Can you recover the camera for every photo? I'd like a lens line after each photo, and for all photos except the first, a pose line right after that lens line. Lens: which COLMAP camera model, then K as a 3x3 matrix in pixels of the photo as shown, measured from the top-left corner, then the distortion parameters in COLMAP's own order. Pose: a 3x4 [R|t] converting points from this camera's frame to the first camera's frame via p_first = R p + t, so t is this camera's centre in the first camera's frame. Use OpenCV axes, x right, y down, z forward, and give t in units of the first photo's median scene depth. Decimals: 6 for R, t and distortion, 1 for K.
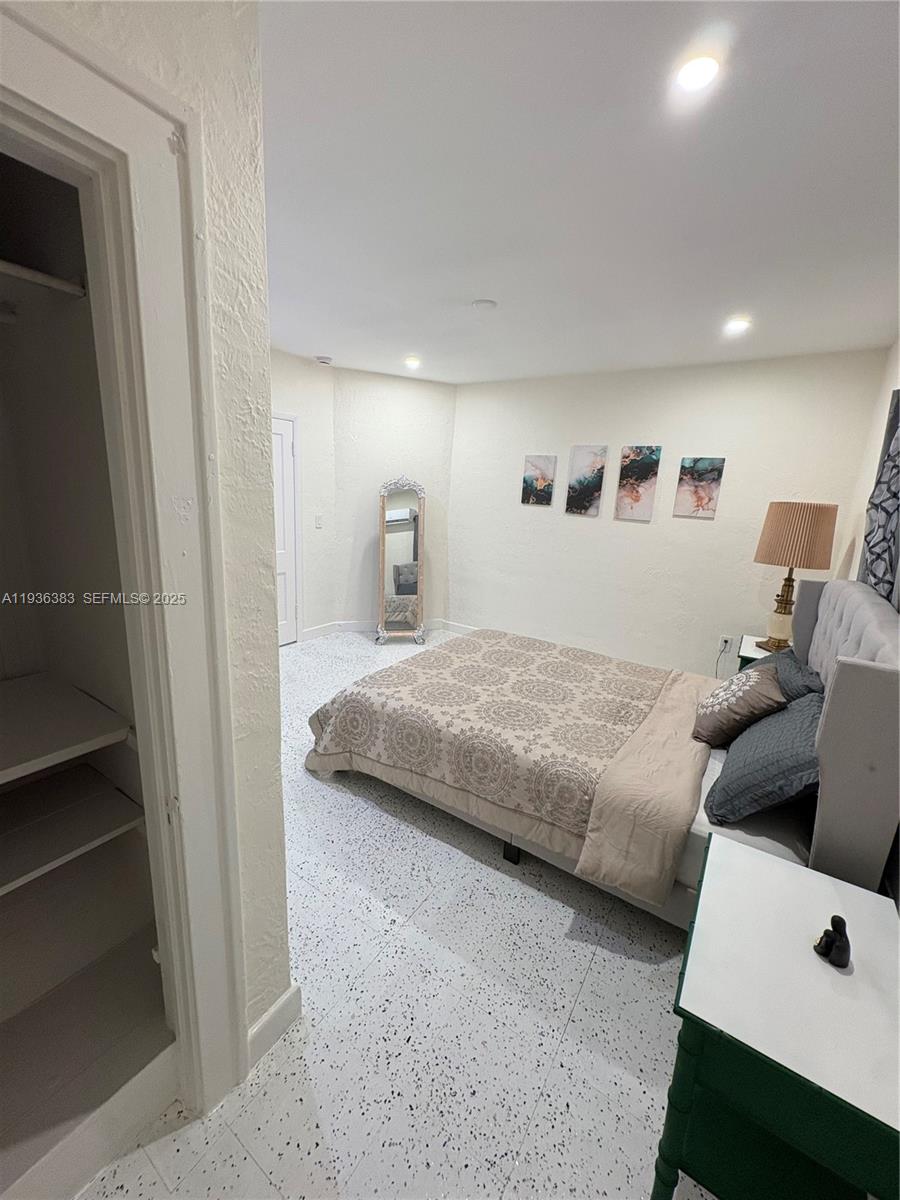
lens RADIAL K [[475.0, 0, 446.8], [0, 475.0, 596.1], [0, 0, 1]] dist [-0.003994, 0.000812]
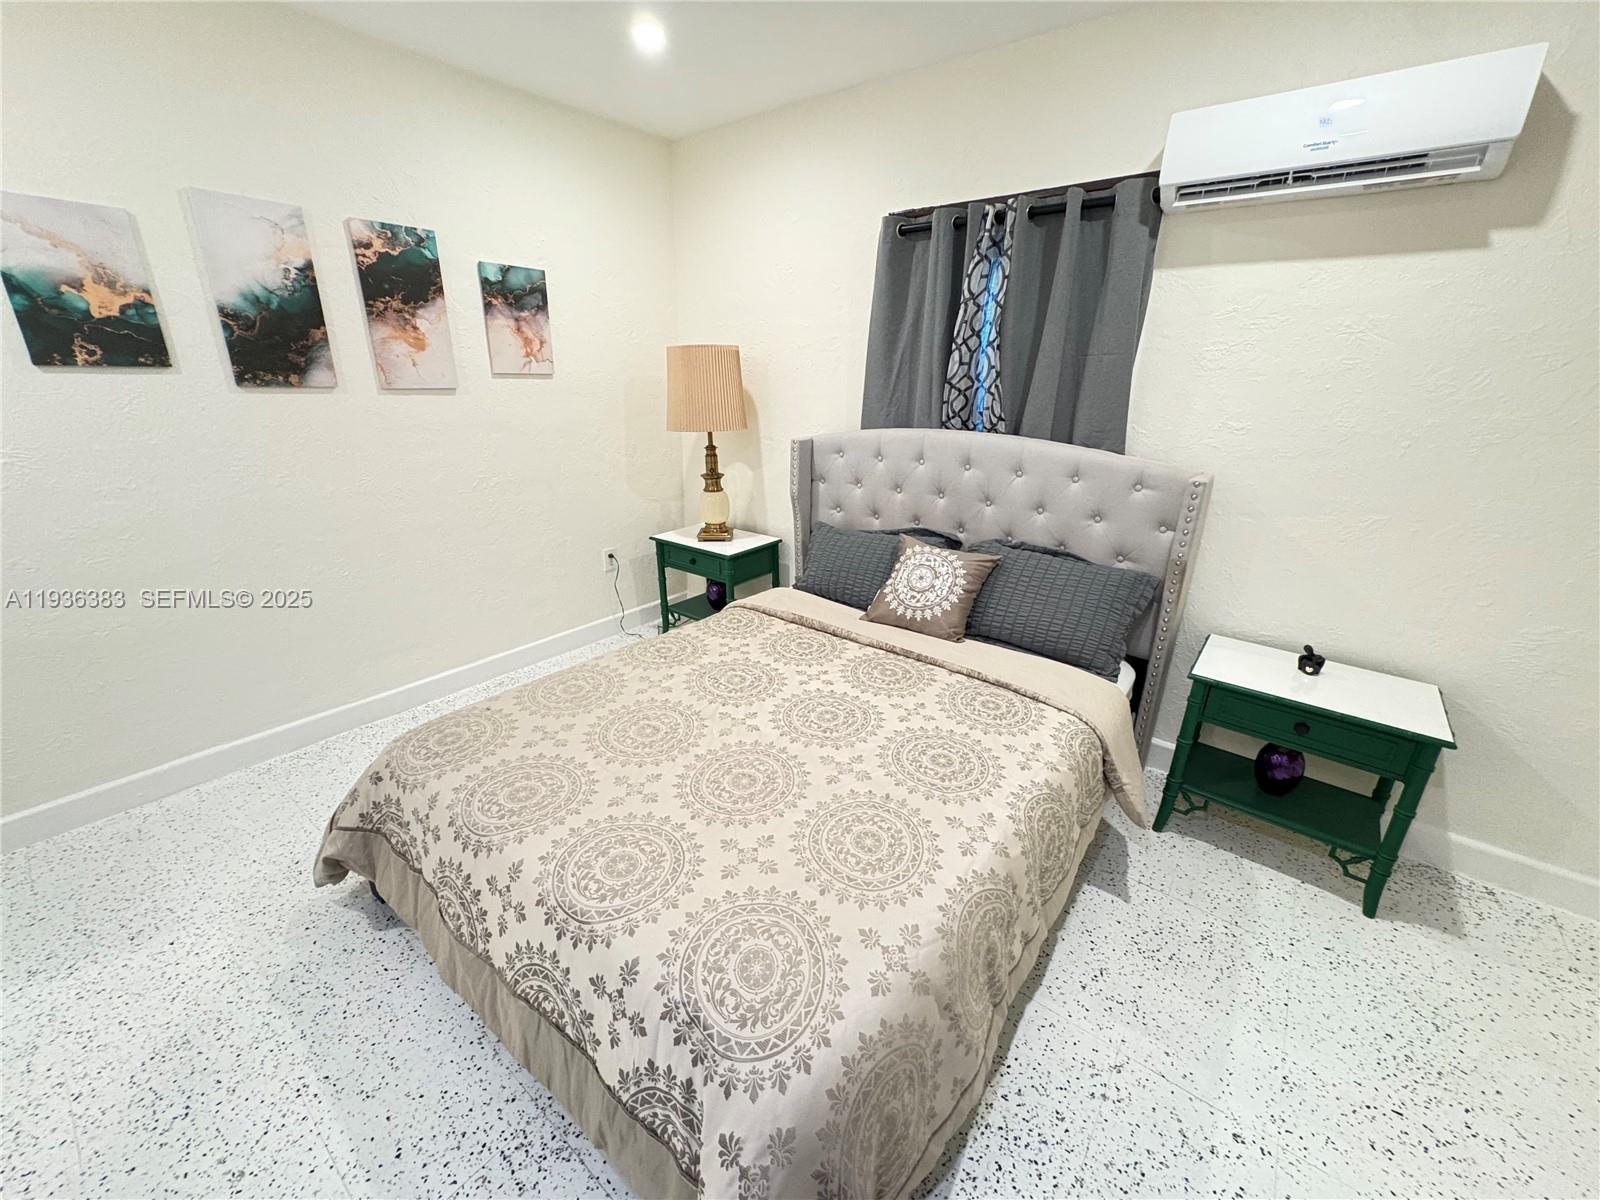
lens RADIAL K [[633.4, 0, 799.8], [0, 633.4, 601.4], [0, 0, 1]] dist [-0.003994, 0.000812]
pose [[0.085622, -0.386557, 0.918282, -0.269599], [0.208736, 0.908173, 0.362838, -0.122730], [-0.974217, 0.160611, 0.158448, 0.578592]]
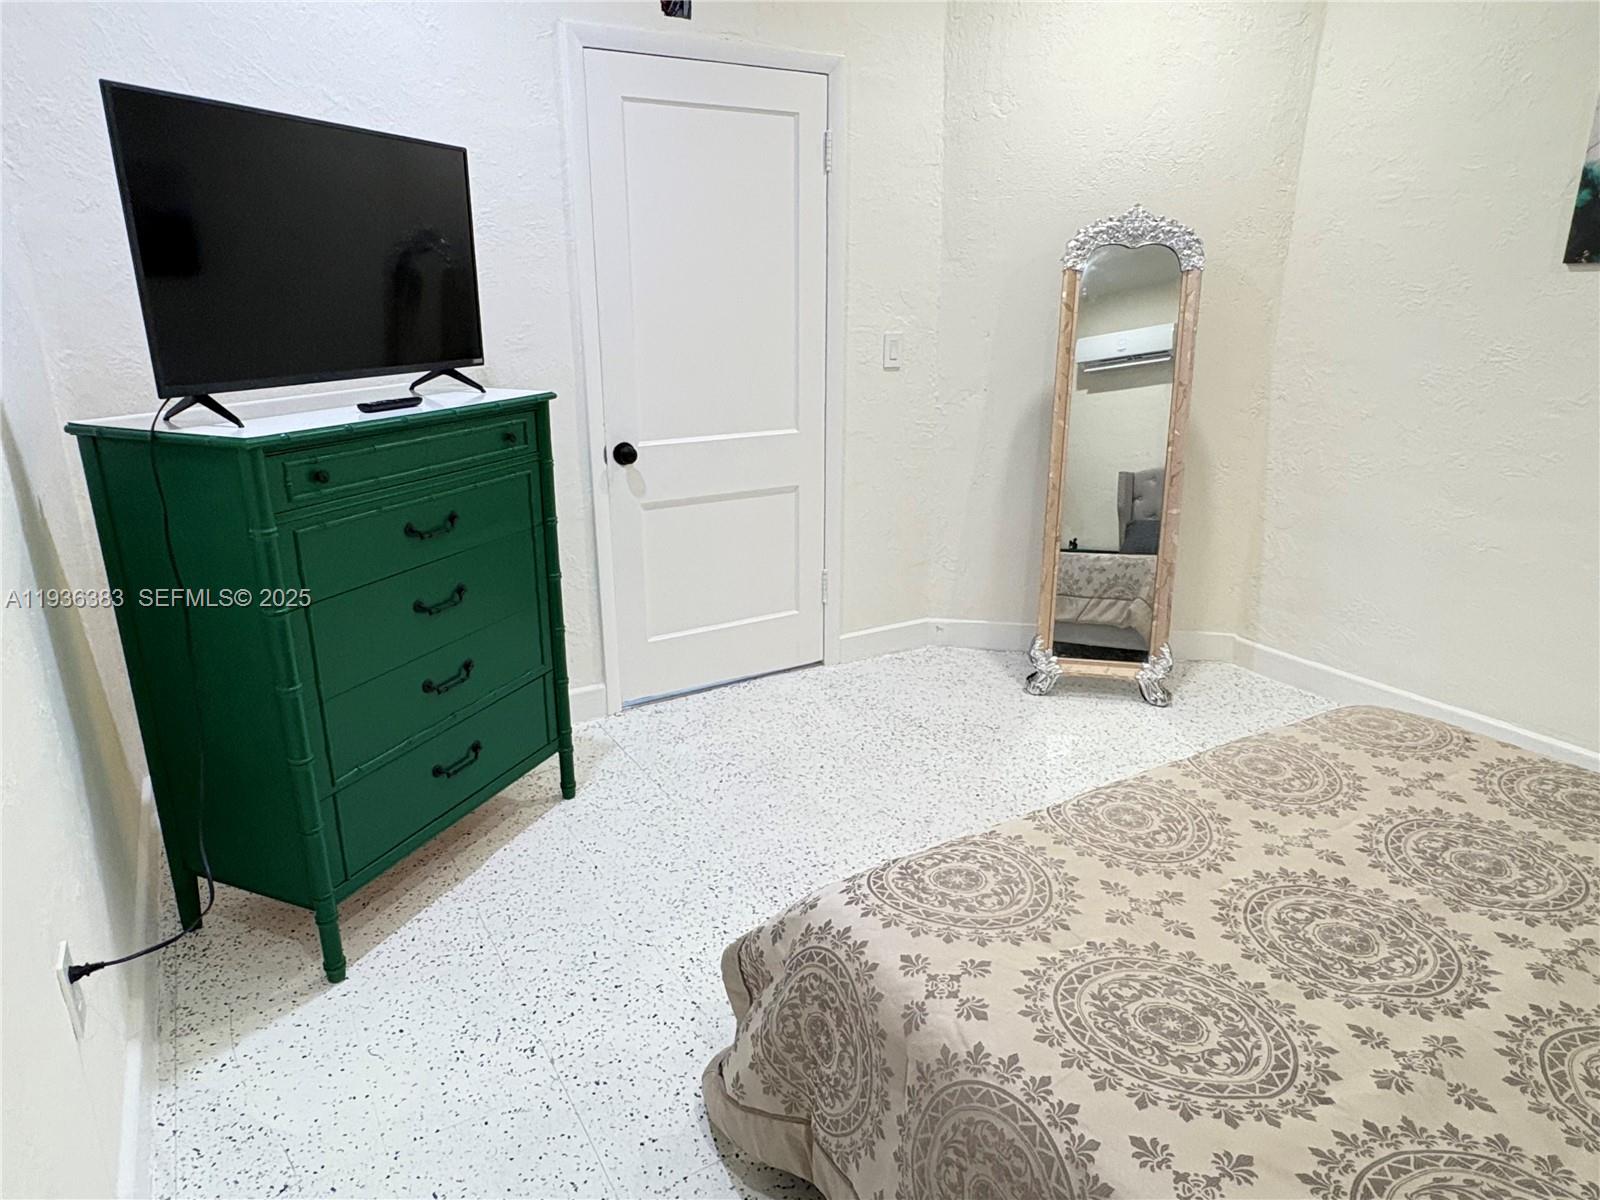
lens RADIAL K [[989.2, 0, 797.7], [0, 989.2, 602.4], [0, 0, 1]] dist [-0.000809, 0.000796]
pose [[0.900478, 0.076266, -0.428163, 0.014390], [-0.046742, 0.995773, 0.079066, -0.021316], [0.432383, -0.051184, 0.900236, 0.299251]]
